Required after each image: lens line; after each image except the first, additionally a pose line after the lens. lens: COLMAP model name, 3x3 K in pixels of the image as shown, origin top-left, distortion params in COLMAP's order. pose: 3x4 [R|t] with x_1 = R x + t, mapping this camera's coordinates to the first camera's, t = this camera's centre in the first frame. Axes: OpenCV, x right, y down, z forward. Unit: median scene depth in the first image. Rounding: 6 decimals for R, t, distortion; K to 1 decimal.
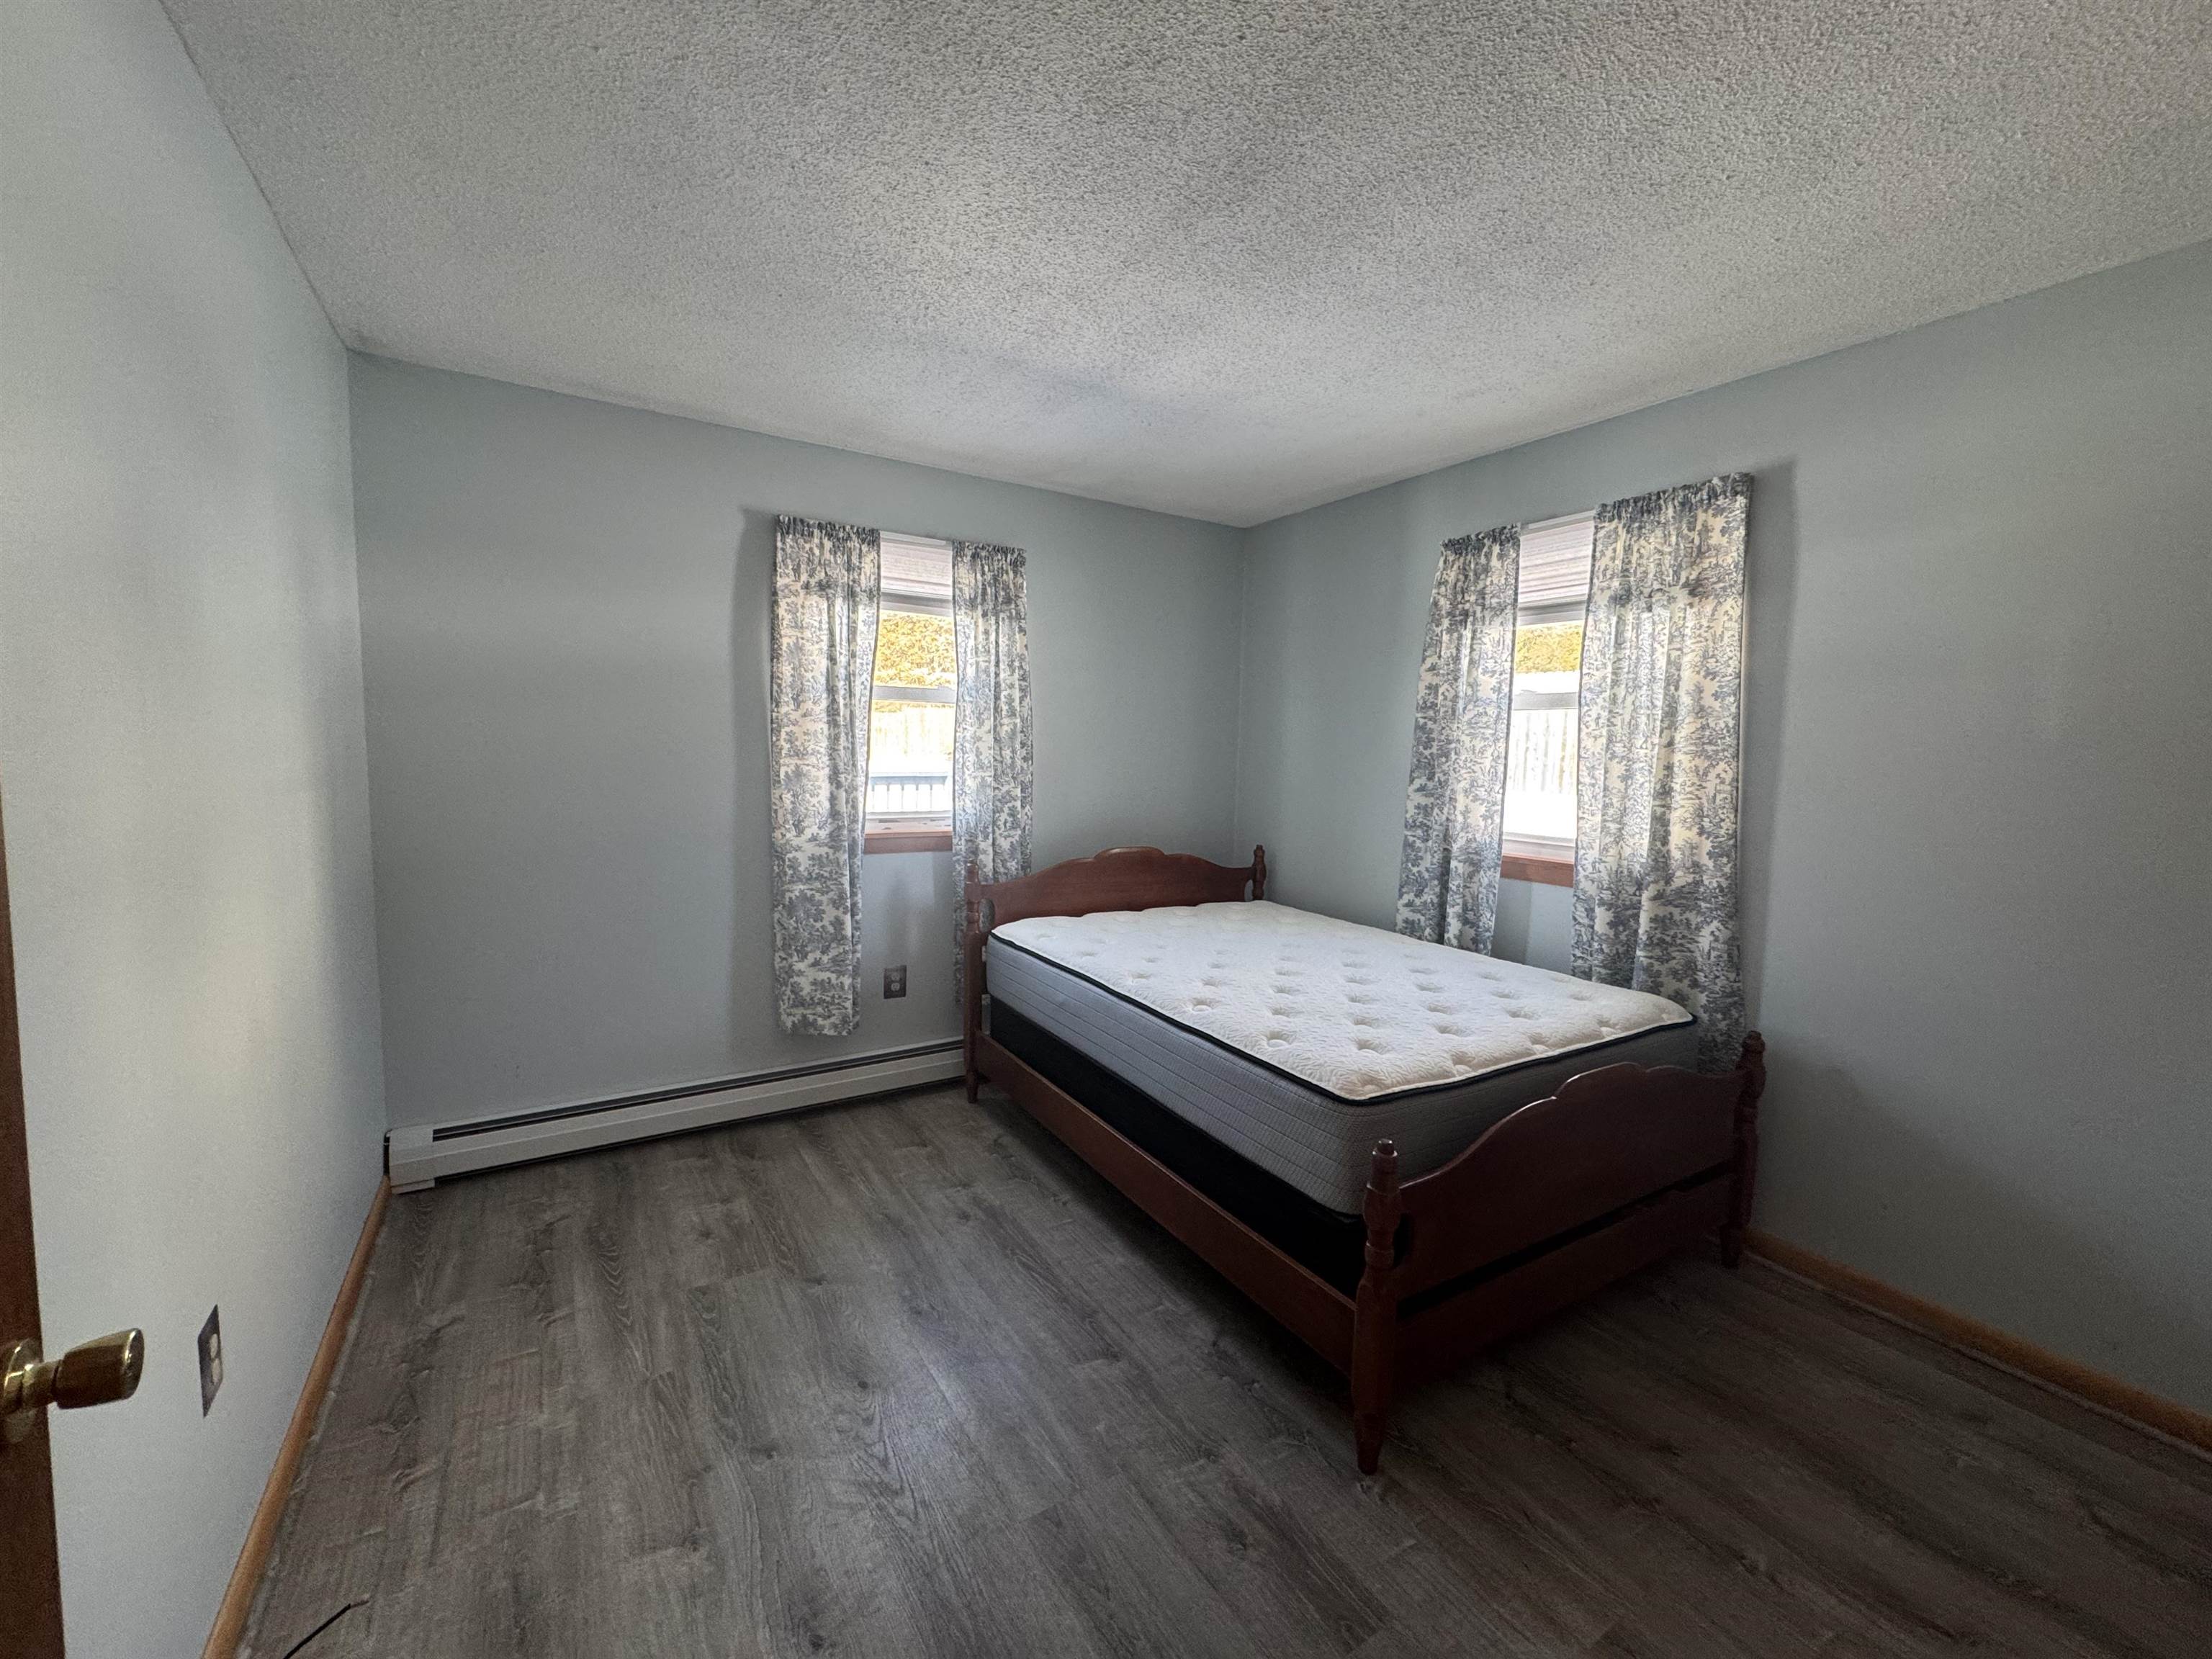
lens RADIAL K [[876.7, 0, 1099.6], [0, 876.7, 826.1], [0, 0, 1]] dist [-0.005074, 0.001246]
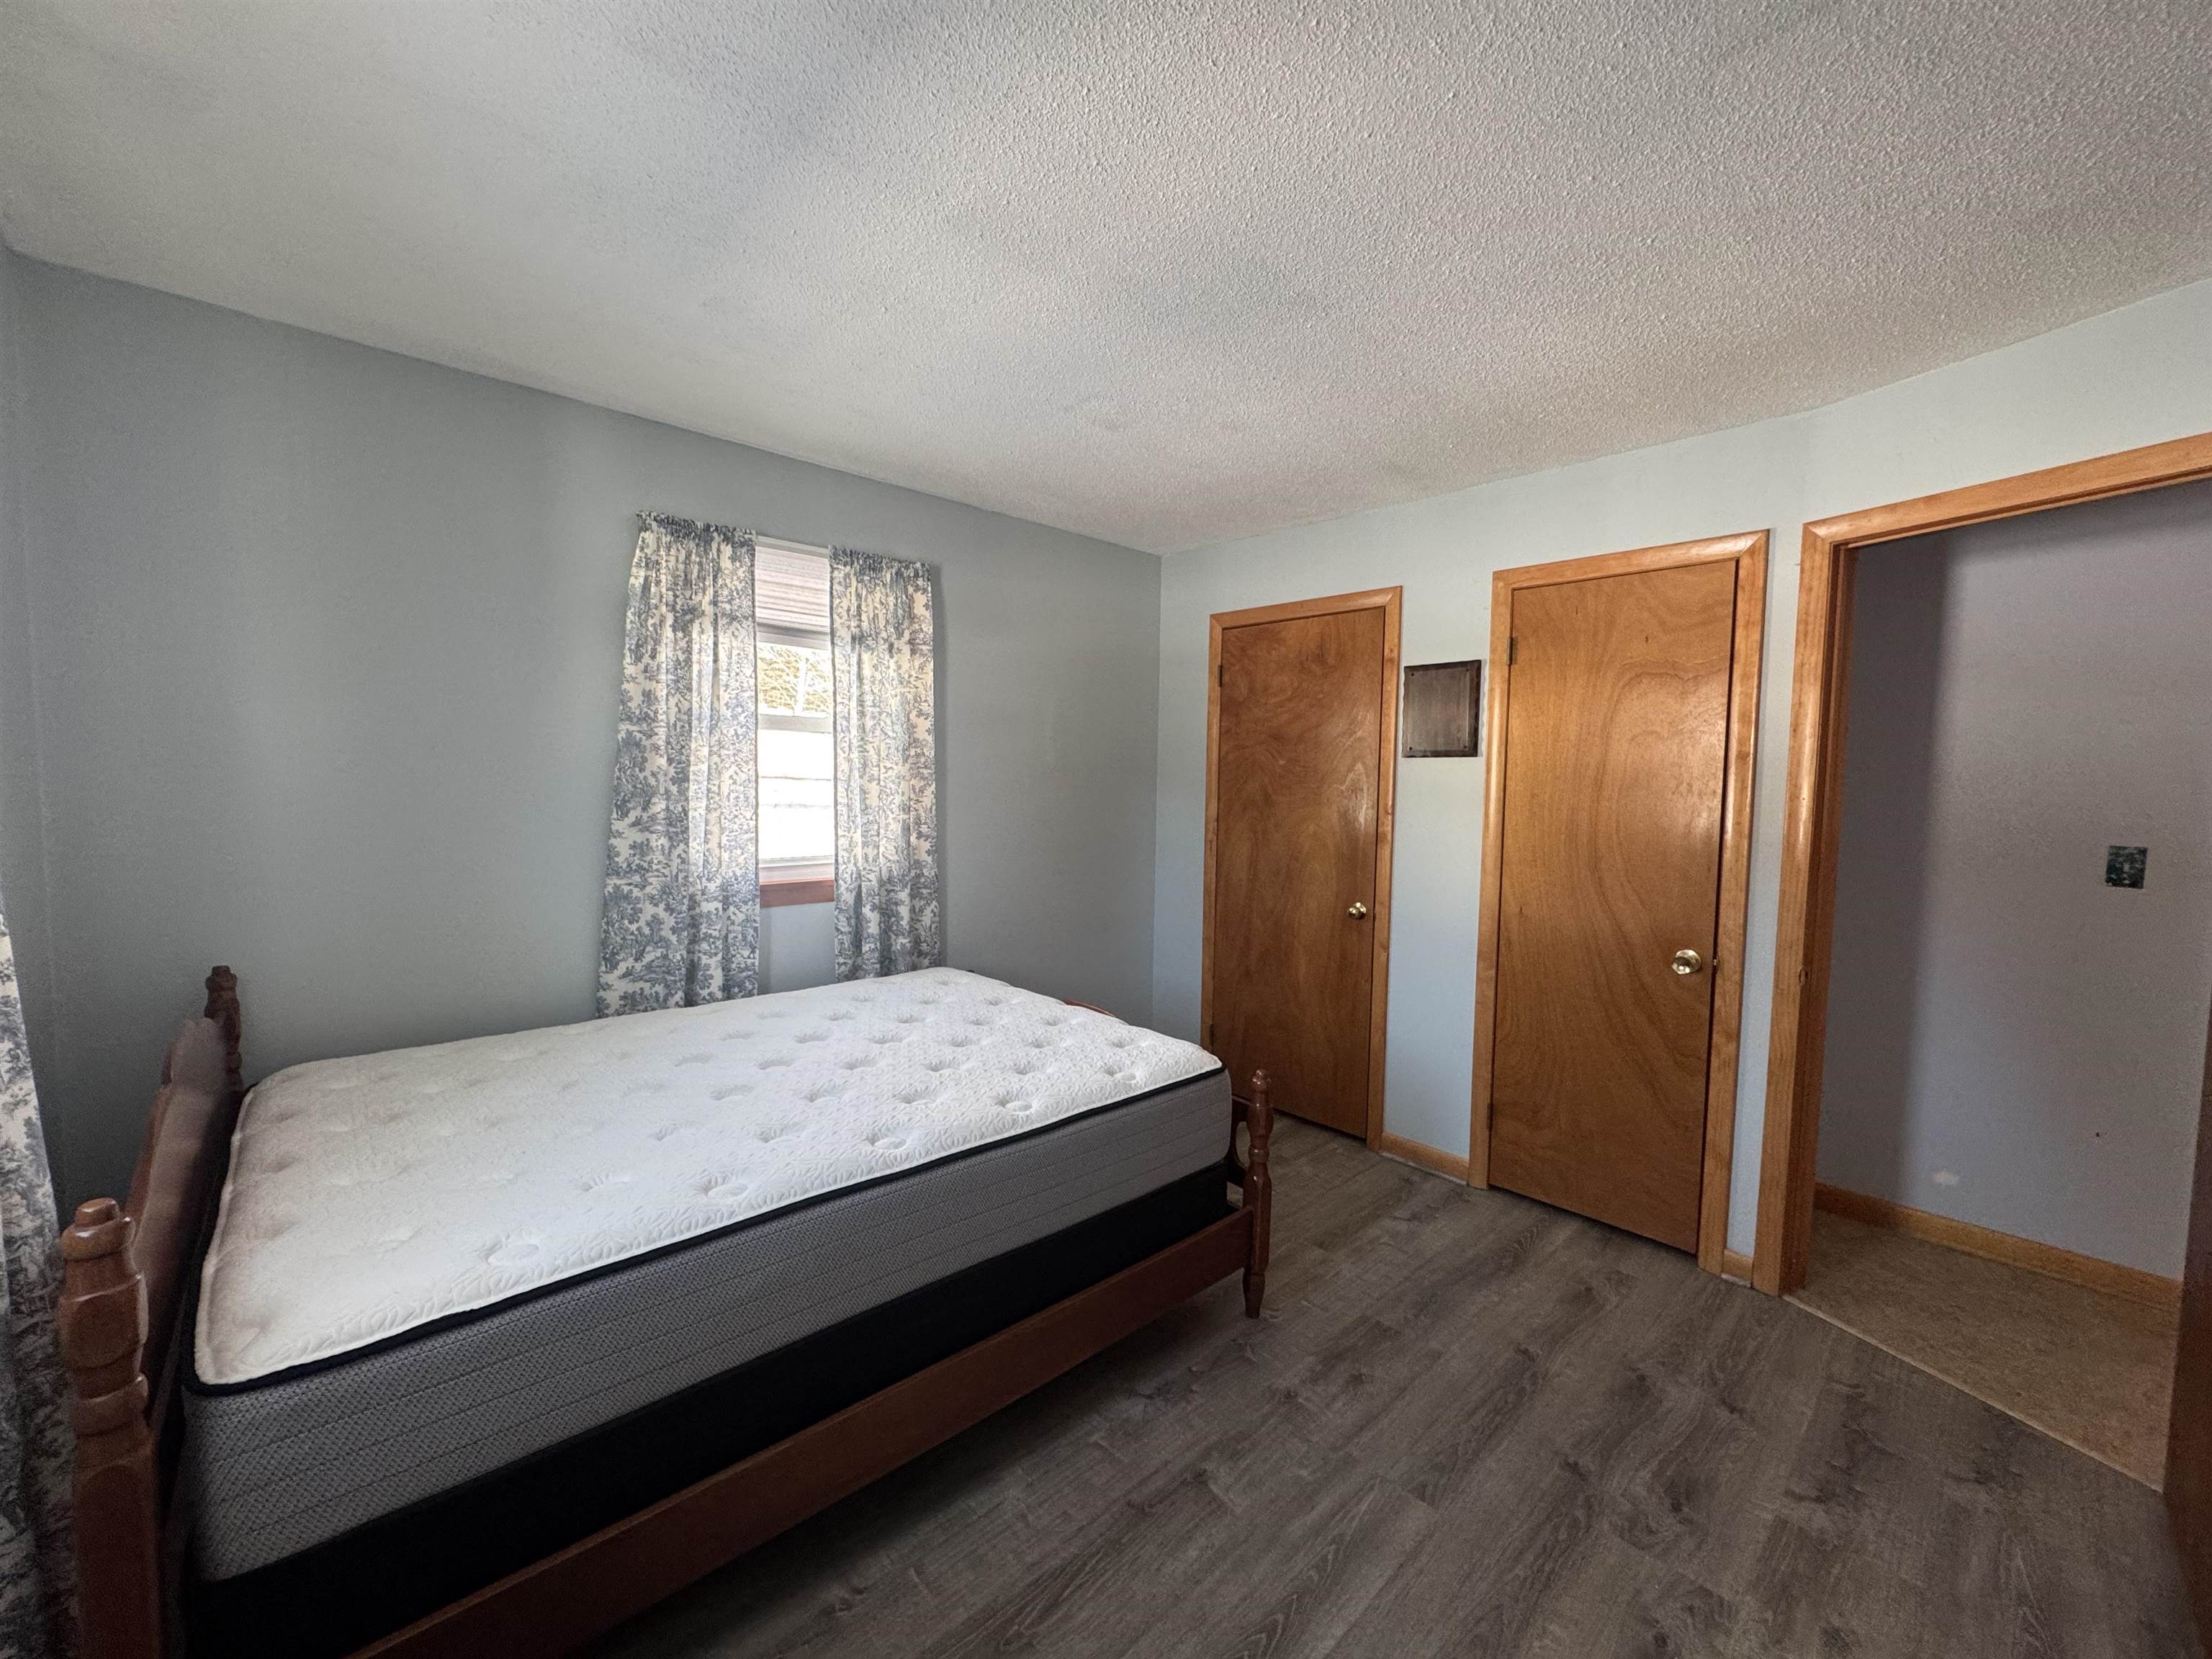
lens RADIAL K [[876.7, 0, 1098.9], [0, 876.7, 831.3], [0, 0, 1]] dist [-0.005074, 0.001246]
pose [[-0.195697, -0.089510, 0.976571, -0.566767], [0.065128, 0.992441, 0.104016, -0.105954], [-0.978499, 0.083958, -0.188388, 0.888352]]
